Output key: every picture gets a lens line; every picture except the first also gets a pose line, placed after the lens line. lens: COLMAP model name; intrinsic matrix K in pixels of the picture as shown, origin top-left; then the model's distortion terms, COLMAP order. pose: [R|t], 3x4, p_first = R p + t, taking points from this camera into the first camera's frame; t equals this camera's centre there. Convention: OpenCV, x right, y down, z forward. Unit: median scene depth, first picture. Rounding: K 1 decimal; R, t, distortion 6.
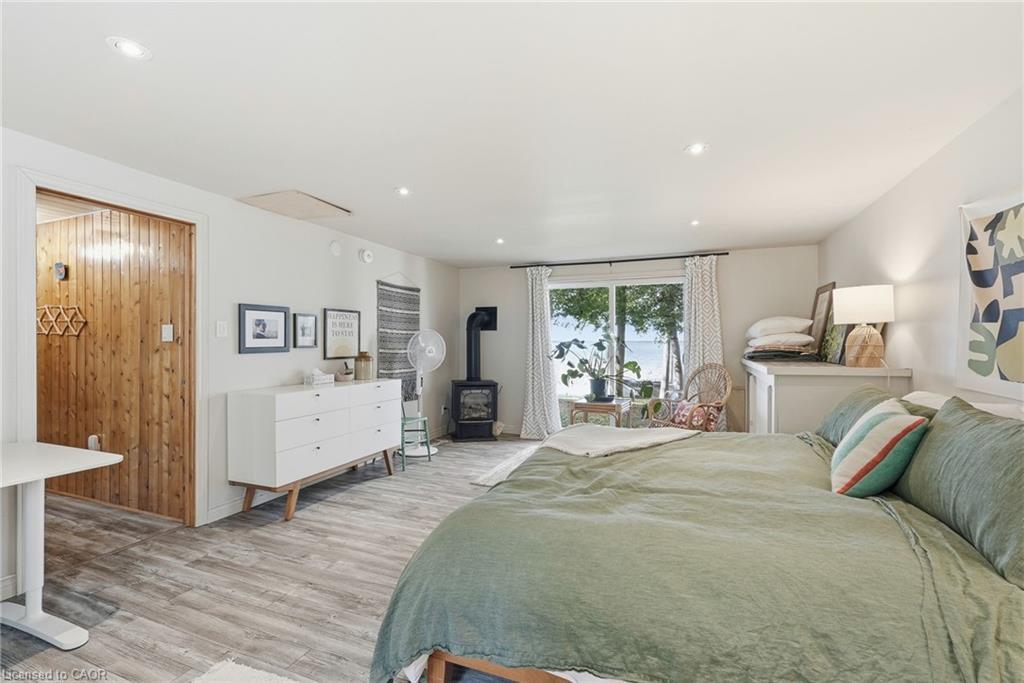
lens RADIAL K [[459.8, 0, 512.0], [0, 459.8, 341.5], [0, 0, 1]] dist [-0.004952, 0.000167]
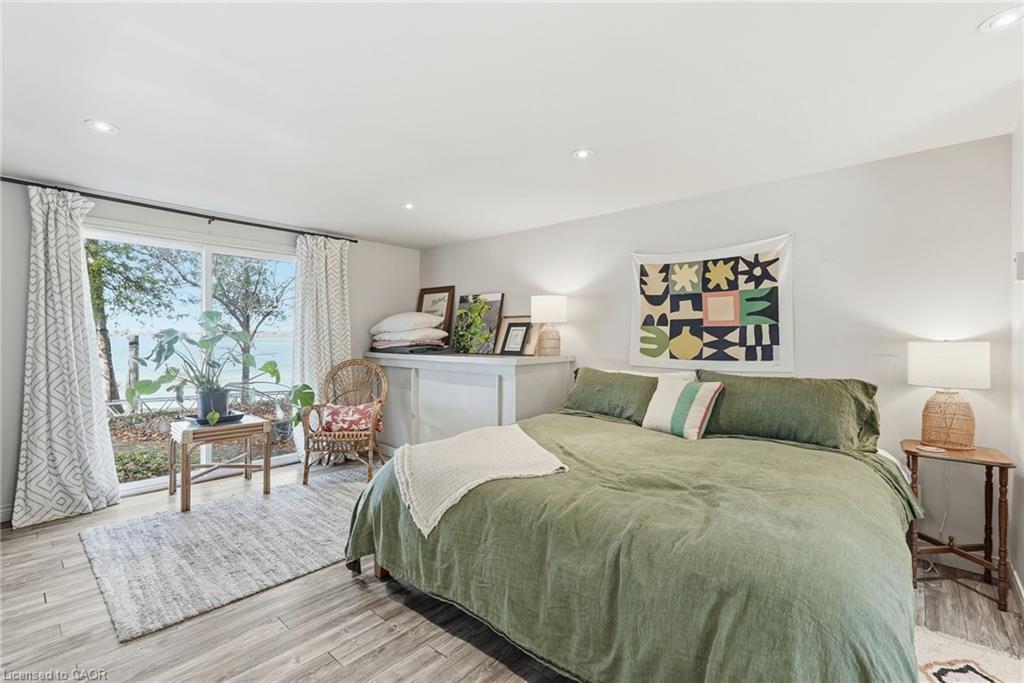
lens RADIAL K [[459.8, 0, 512.0], [0, 459.8, 341.5], [0, 0, 1]] dist [-0.004952, 0.000167]
pose [[0.322237, -0.006736, 0.946635, -0.522301], [-0.006680, 0.999934, 0.009390, 0.002536], [-0.946636, -0.009349, 0.322170, 0.645032]]
